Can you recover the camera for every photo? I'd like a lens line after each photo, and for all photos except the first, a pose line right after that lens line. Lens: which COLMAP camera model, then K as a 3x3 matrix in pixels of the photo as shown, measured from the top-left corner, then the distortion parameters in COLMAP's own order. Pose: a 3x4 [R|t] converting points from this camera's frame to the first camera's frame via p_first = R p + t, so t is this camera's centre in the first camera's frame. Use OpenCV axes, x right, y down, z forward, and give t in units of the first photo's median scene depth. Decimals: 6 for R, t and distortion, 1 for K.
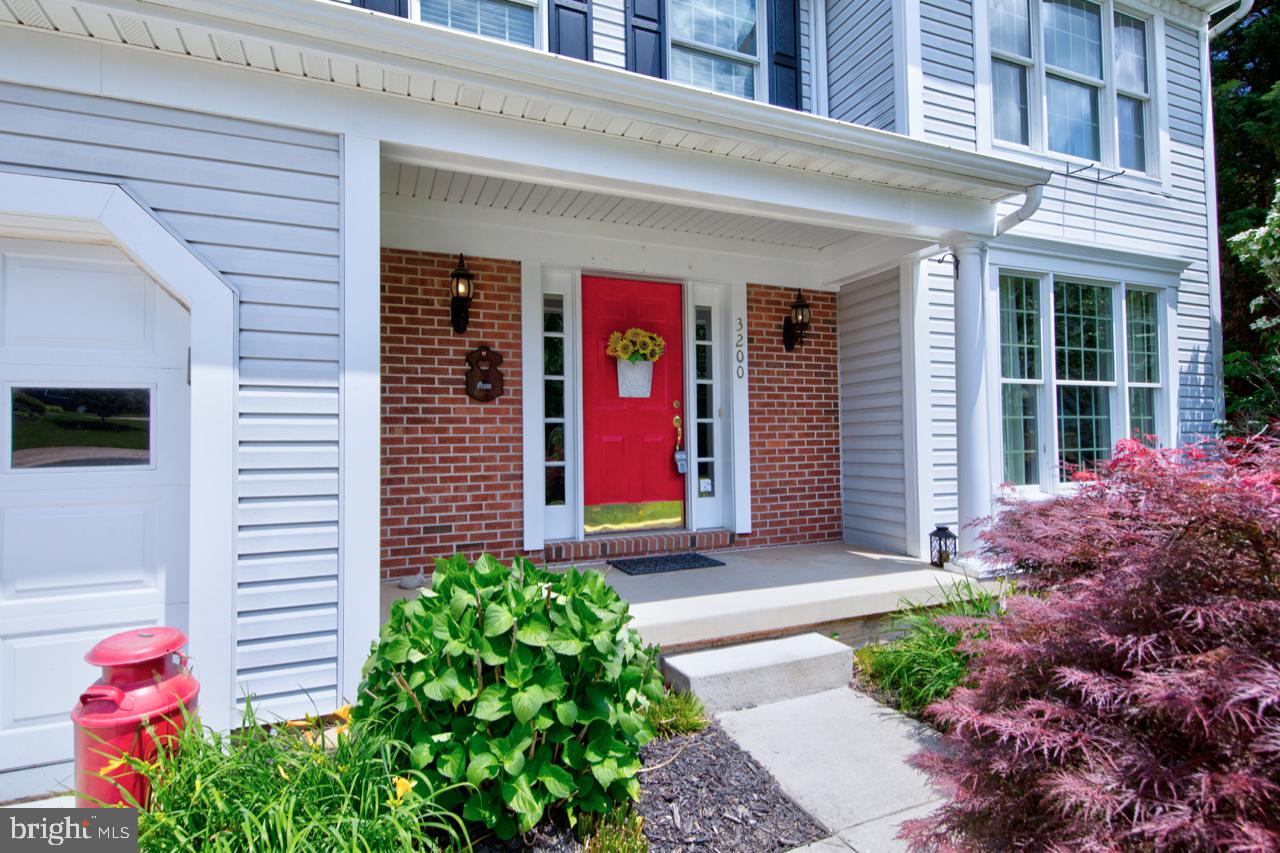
lens RADIAL K [[637.8, 0, 640.0], [0, 637.8, 426.5], [0, 0, 1]] dist [-0.015784, -0.000046]
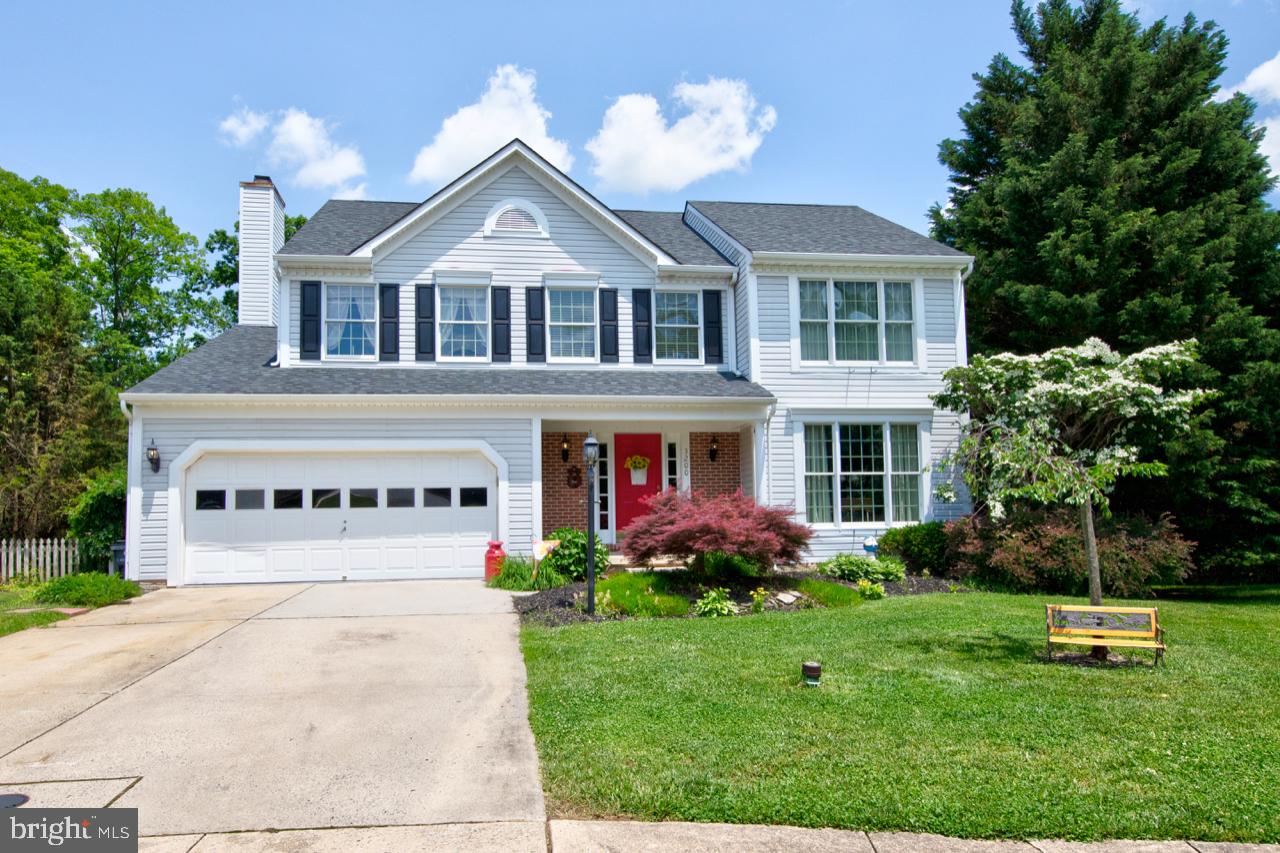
lens RADIAL K [[955.0, 0, 640.0], [0, 955.0, 426.5], [0, 0, 1]] dist [0.002563, 0.000409]
pose [[0.974621, -0.028128, -0.222085, 0.805097], [0.009005, 0.996198, -0.086651, 0.046478], [0.223678, 0.082452, 0.971169, -2.485947]]
